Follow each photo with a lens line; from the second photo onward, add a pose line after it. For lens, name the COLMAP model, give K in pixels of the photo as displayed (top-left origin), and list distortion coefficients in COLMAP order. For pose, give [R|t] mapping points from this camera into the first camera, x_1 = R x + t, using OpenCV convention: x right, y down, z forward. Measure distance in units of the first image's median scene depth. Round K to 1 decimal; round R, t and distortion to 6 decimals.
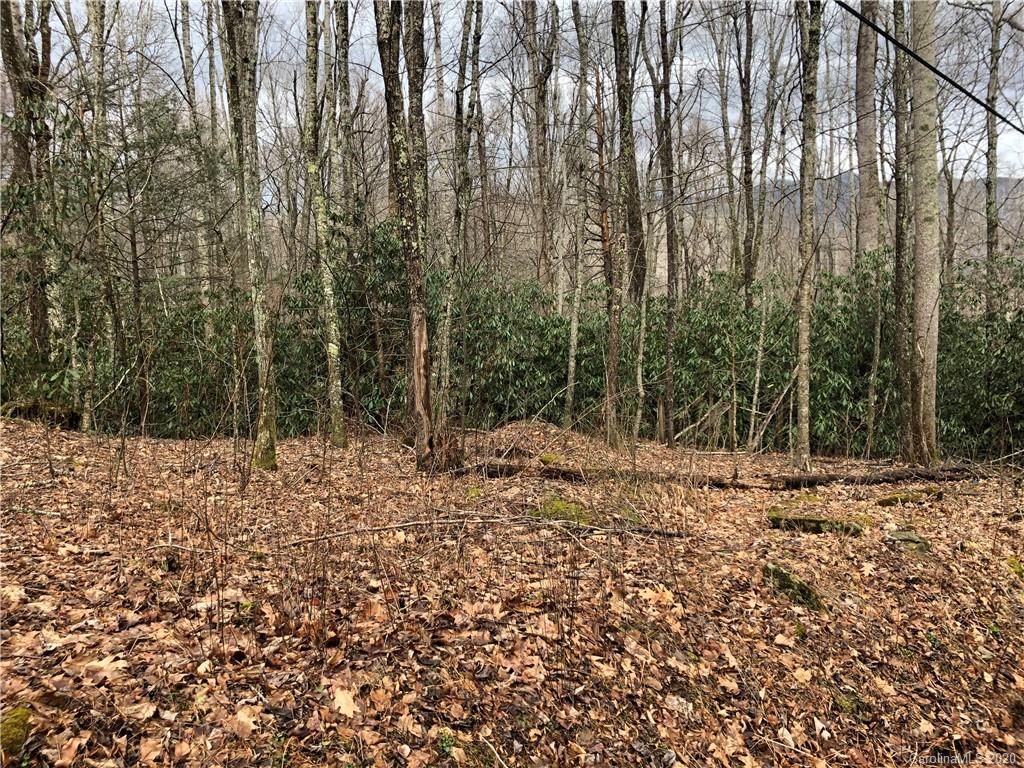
lens RADIAL K [[842.8, 0, 514.1], [0, 842.8, 372.9], [0, 0, 1]] dist [0.050971, -0.050297]
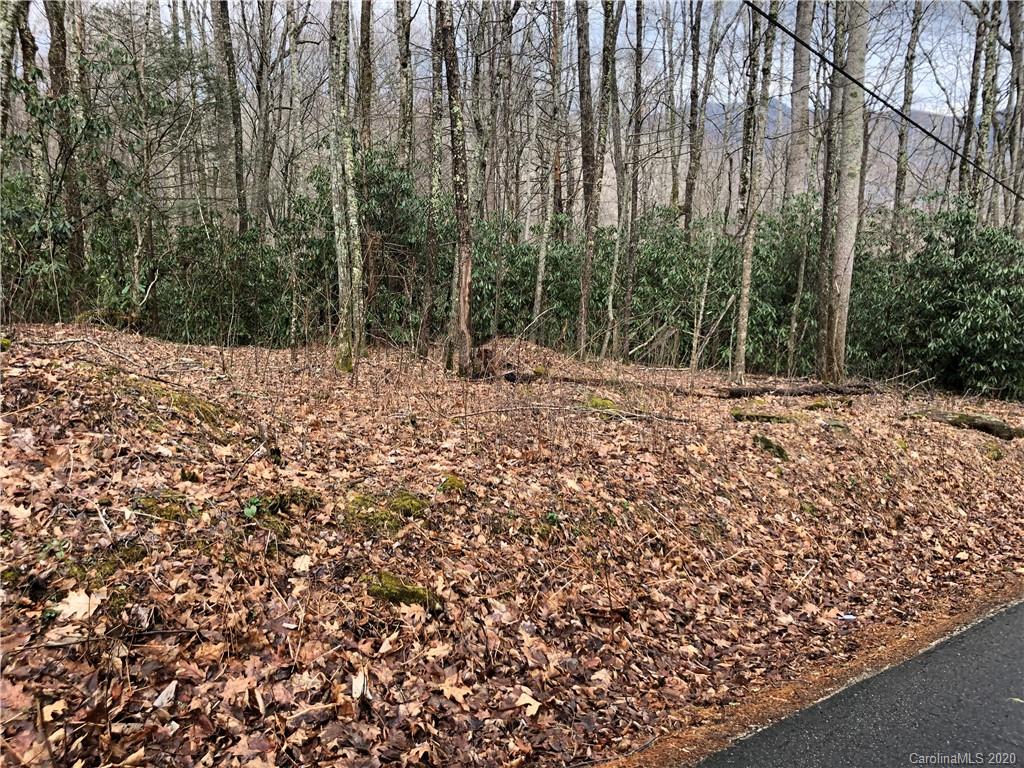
lens RADIAL K [[842.8, 0, 511.2], [0, 842.8, 373.2], [0, 0, 1]] dist [0.050971, -0.050297]
pose [[0.995091, 0.021046, 0.096696, -0.166430], [-0.030598, 0.994678, 0.098387, -0.017016], [-0.094111, -0.100863, 0.990439, -0.274780]]
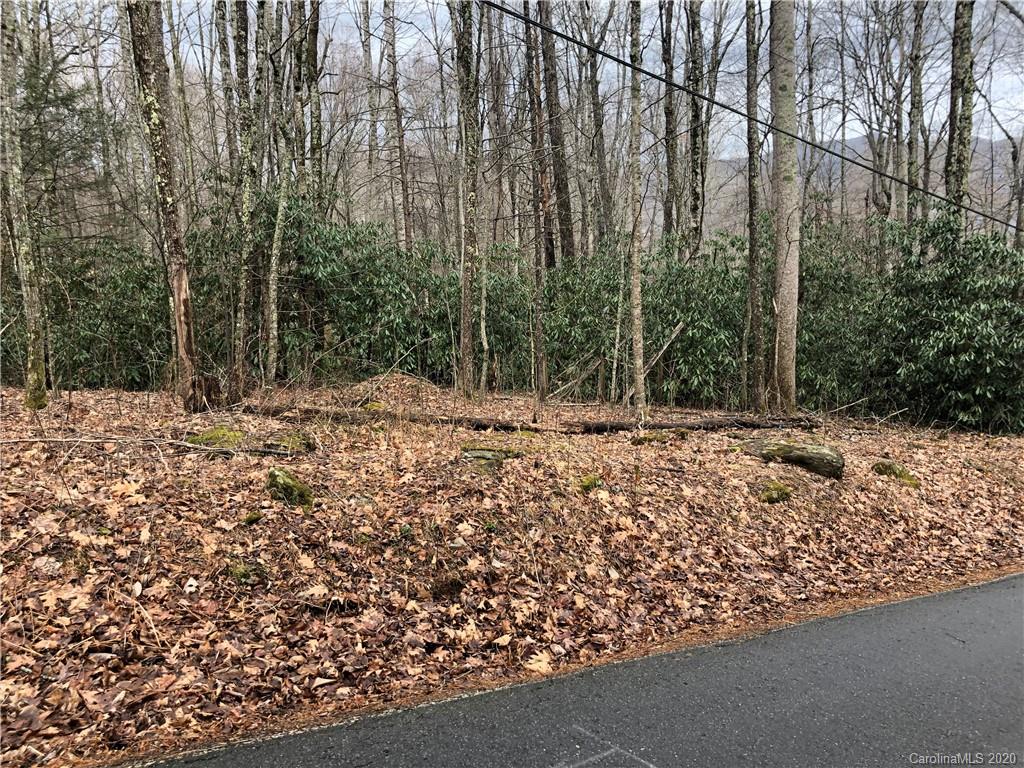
lens RADIAL K [[842.8, 0, 510.7], [0, 842.8, 382.1], [0, 0, 1]] dist [0.050971, -0.050297]
pose [[0.999714, 0.001754, -0.023839, 0.342834], [-0.000511, 0.998645, 0.052032, 0.023201], [0.023898, -0.052005, 0.998361, -0.081887]]
